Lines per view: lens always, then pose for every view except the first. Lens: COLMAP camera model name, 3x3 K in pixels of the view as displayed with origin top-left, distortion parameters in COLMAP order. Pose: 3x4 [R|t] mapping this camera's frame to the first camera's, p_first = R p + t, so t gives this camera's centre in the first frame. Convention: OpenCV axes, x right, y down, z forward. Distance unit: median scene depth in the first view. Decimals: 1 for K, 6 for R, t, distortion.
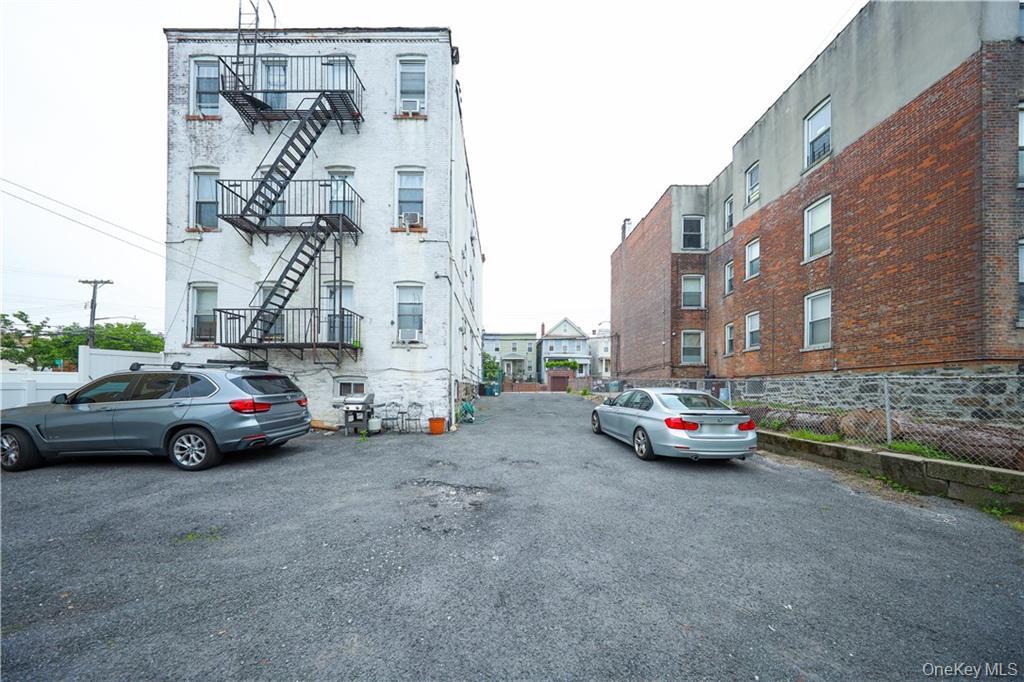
lens RADIAL K [[302.0, 0, 526.8], [0, 302.0, 387.3], [0, 0, 1]] dist [0.006787, -0.000001]
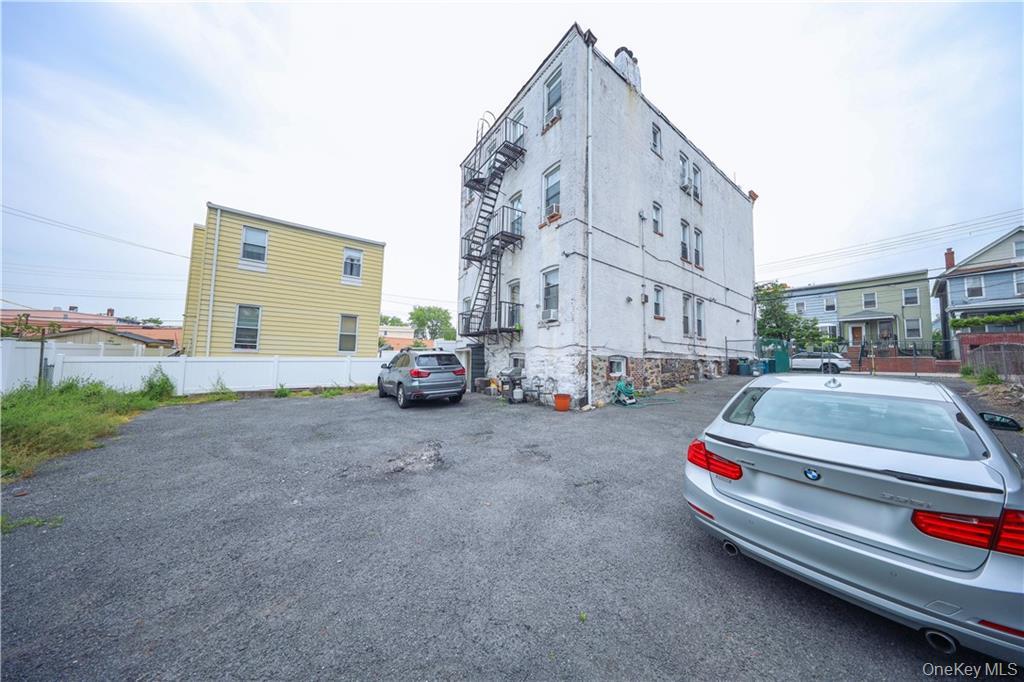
lens RADIAL K [[302.0, 0, 516.6], [0, 302.0, 336.0], [0, 0, 1]] dist [0.006787, -0.000001]
pose [[0.563451, -0.055411, -0.824289, 0.240998], [-0.012575, 0.997057, -0.075620, -0.007494], [0.826054, 0.052974, 0.561096, 0.162509]]
